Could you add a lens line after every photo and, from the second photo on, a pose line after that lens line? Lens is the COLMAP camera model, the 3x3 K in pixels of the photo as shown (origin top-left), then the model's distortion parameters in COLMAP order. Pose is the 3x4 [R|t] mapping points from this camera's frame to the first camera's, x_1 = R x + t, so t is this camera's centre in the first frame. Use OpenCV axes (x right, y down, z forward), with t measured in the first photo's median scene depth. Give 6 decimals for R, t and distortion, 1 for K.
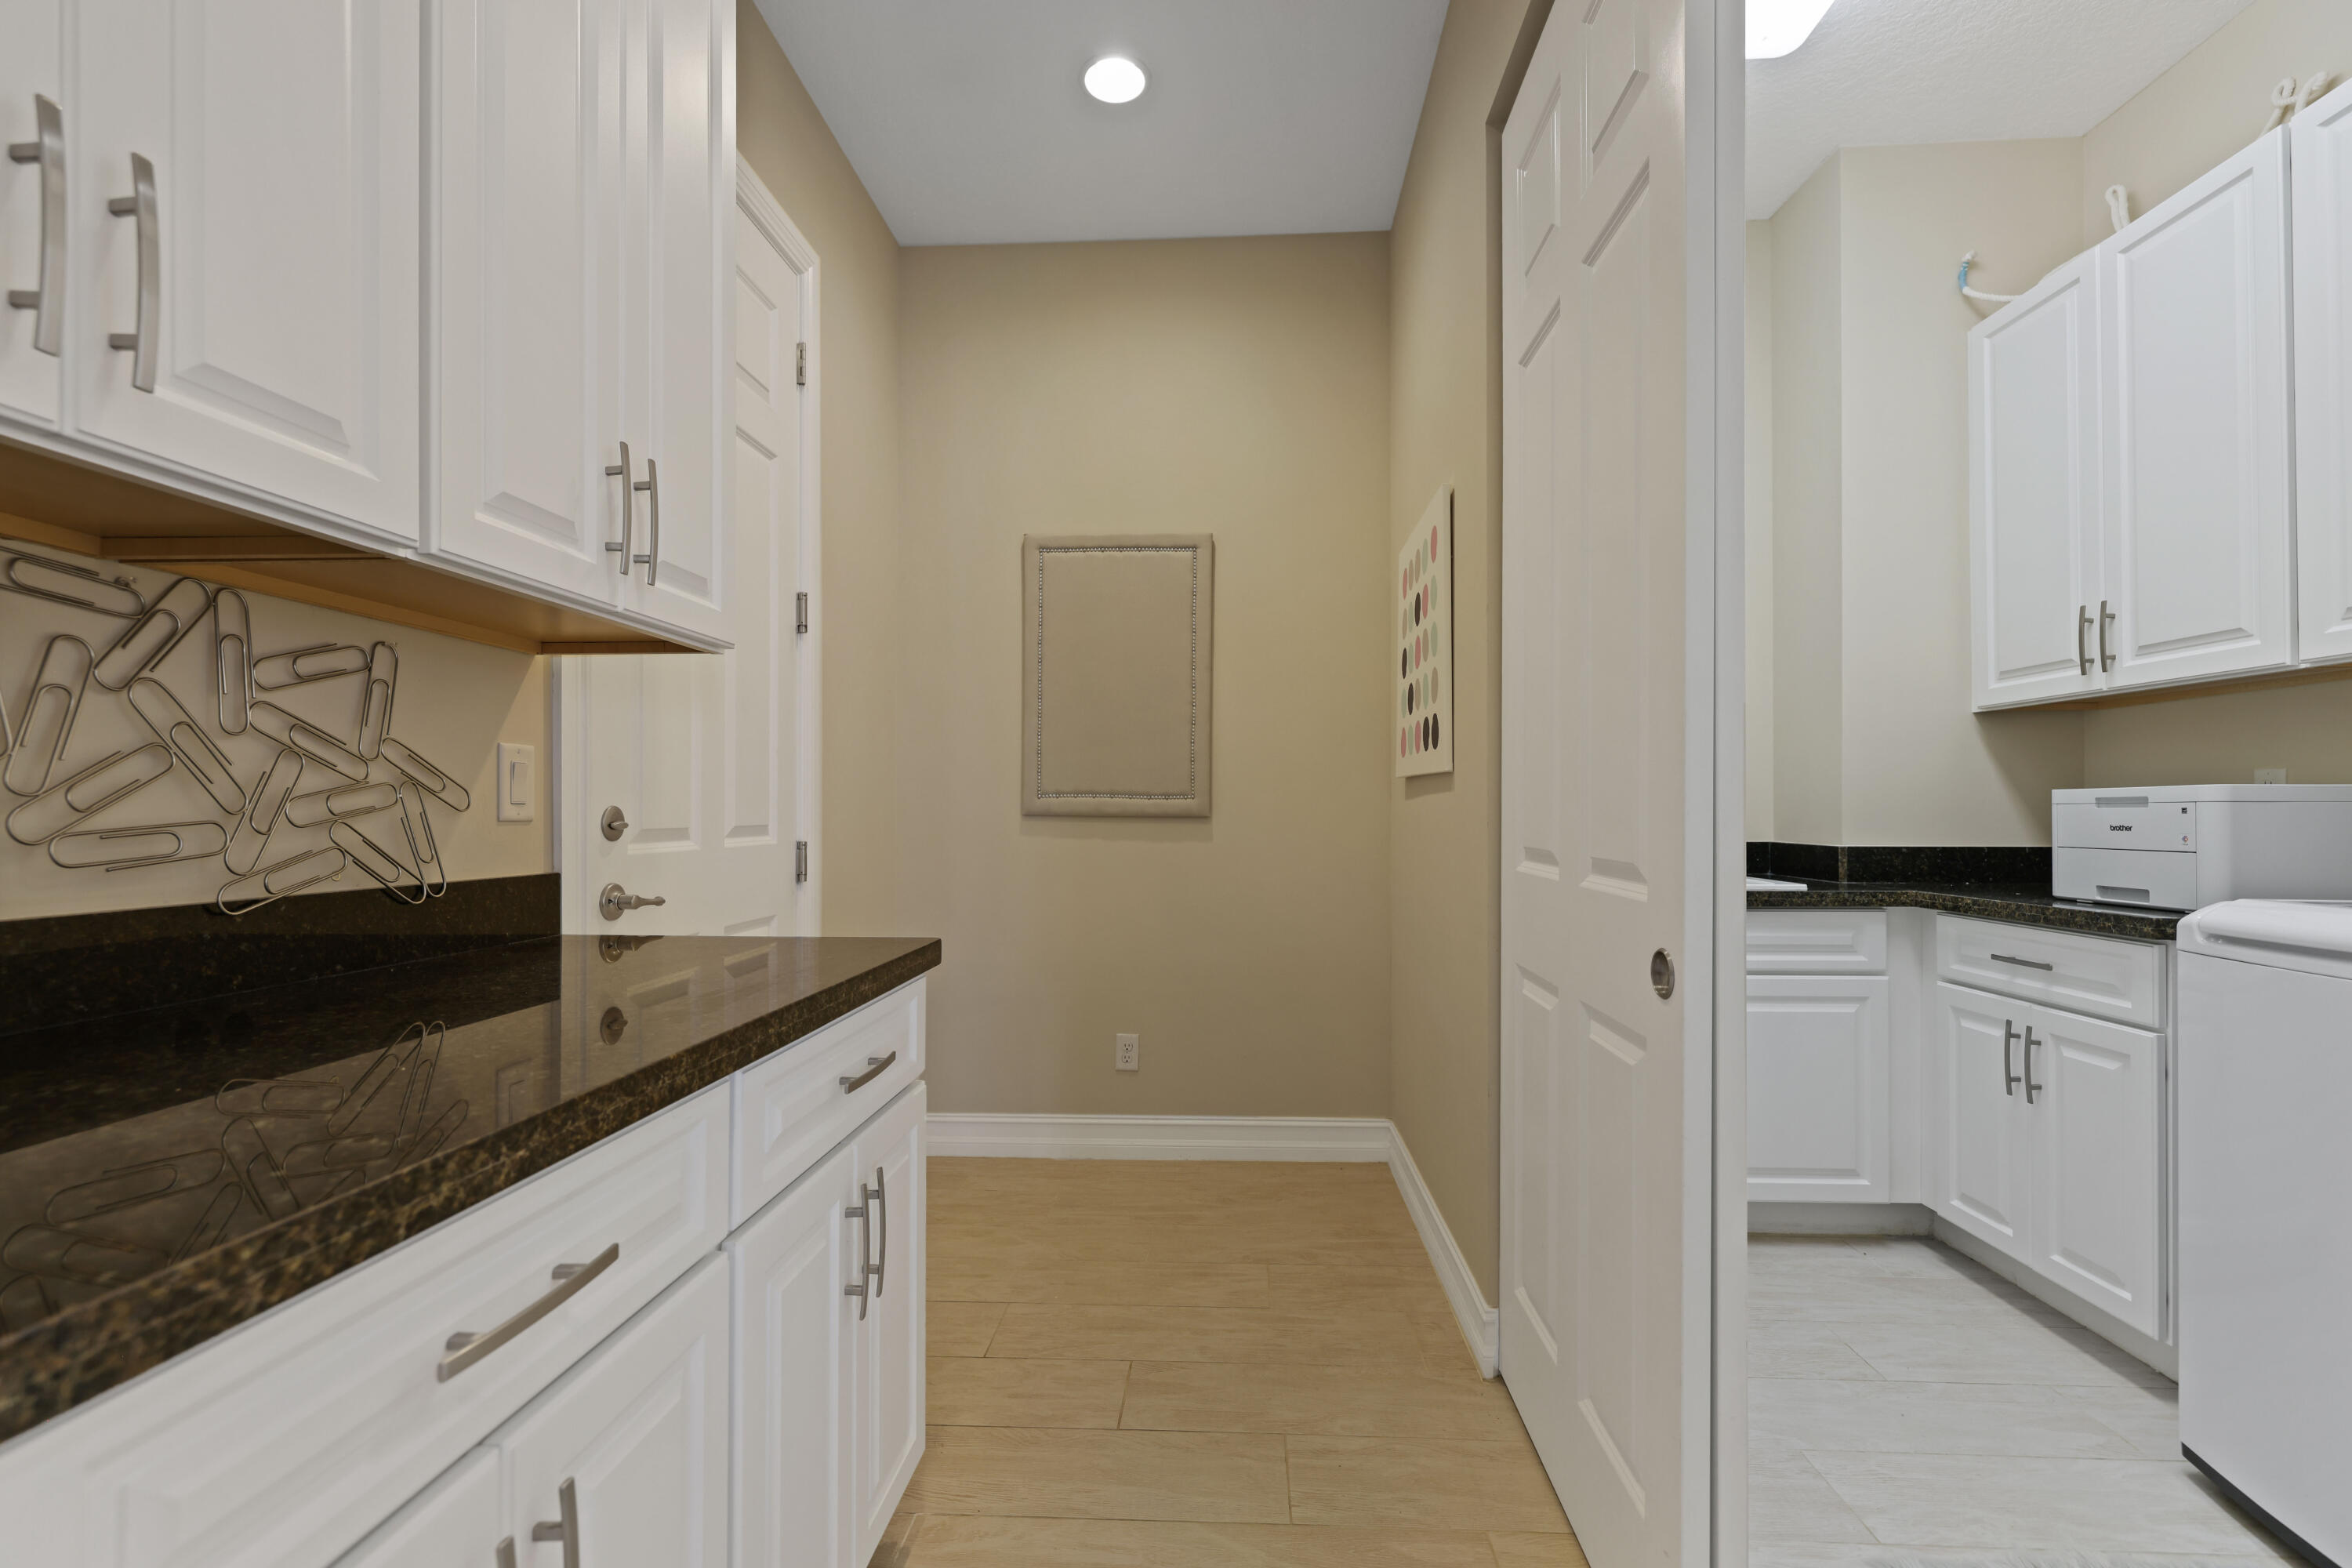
lens RADIAL K [[1018.4, 0, 1185.3], [0, 1018.4, 805.6], [0, 0, 1]] dist [0.002522, -0.001778]
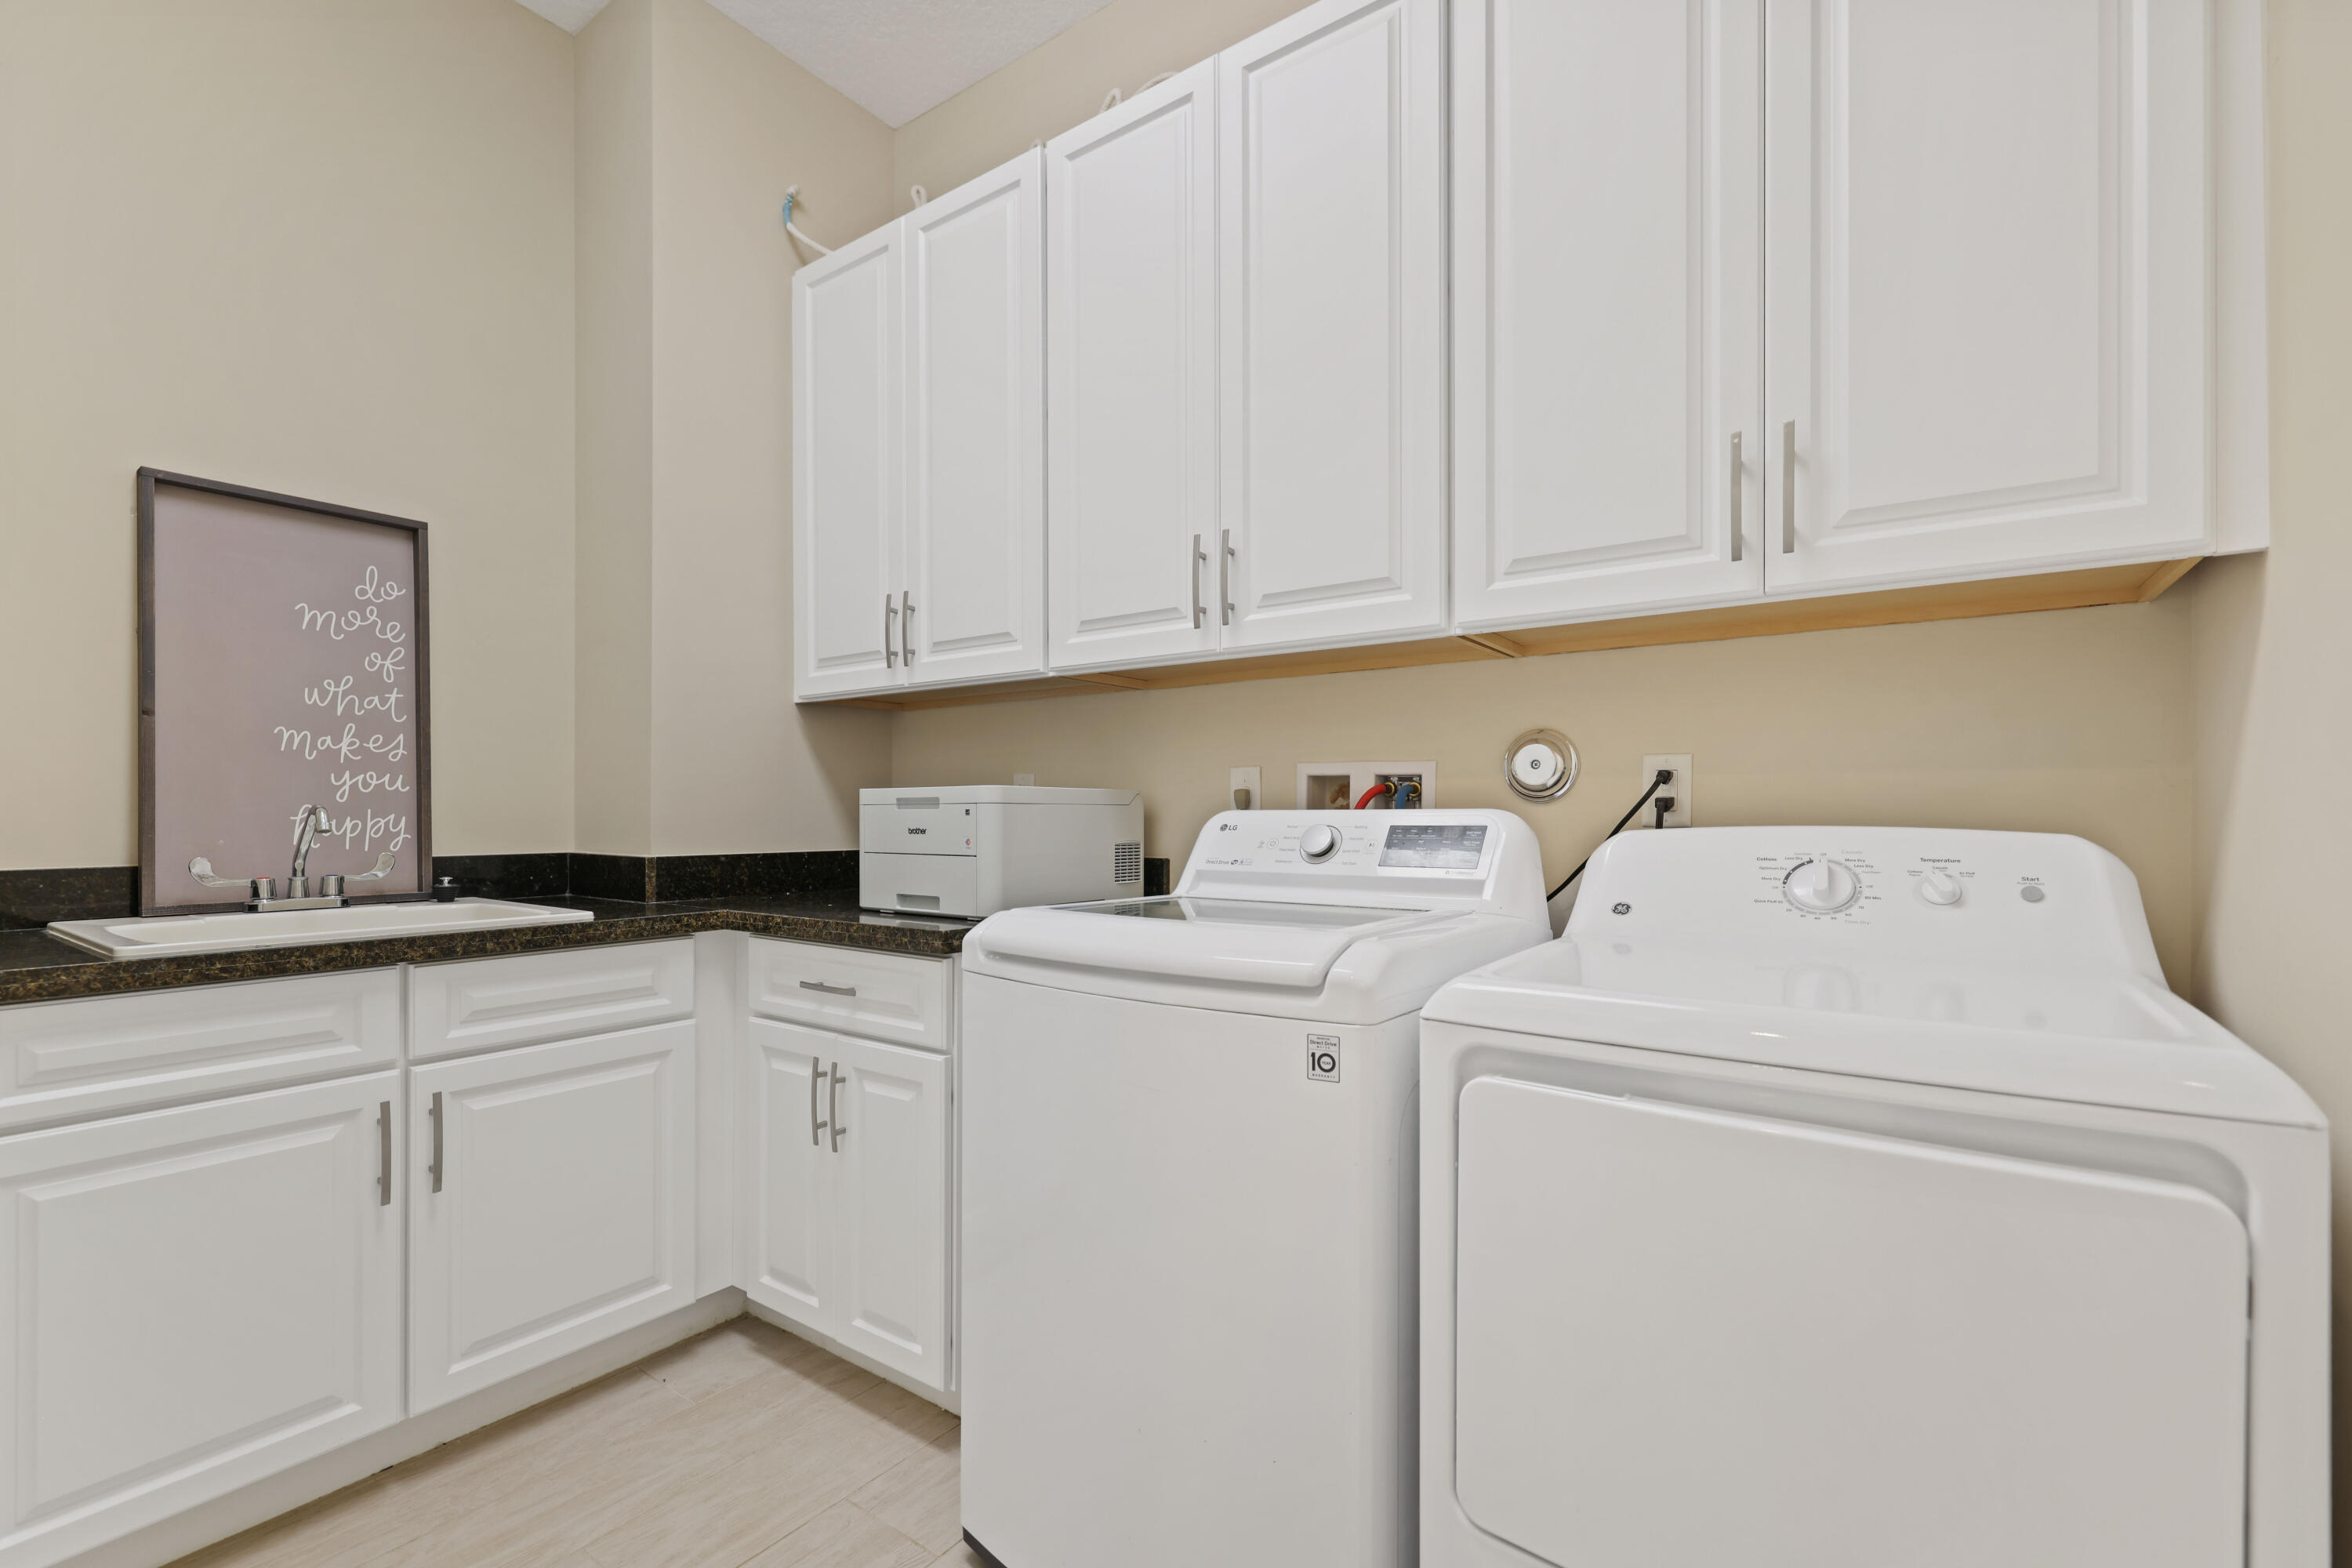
lens RADIAL K [[1018.4, 0, 1182.6], [0, 1018.4, 804.7], [0, 0, 1]] dist [0.002522, -0.001778]
pose [[0.549512, 0.004639, 0.835473, 0.252249], [-0.005041, 0.999985, -0.002237, -0.000999], [-0.835470, -0.002982, 0.549528, 0.263924]]
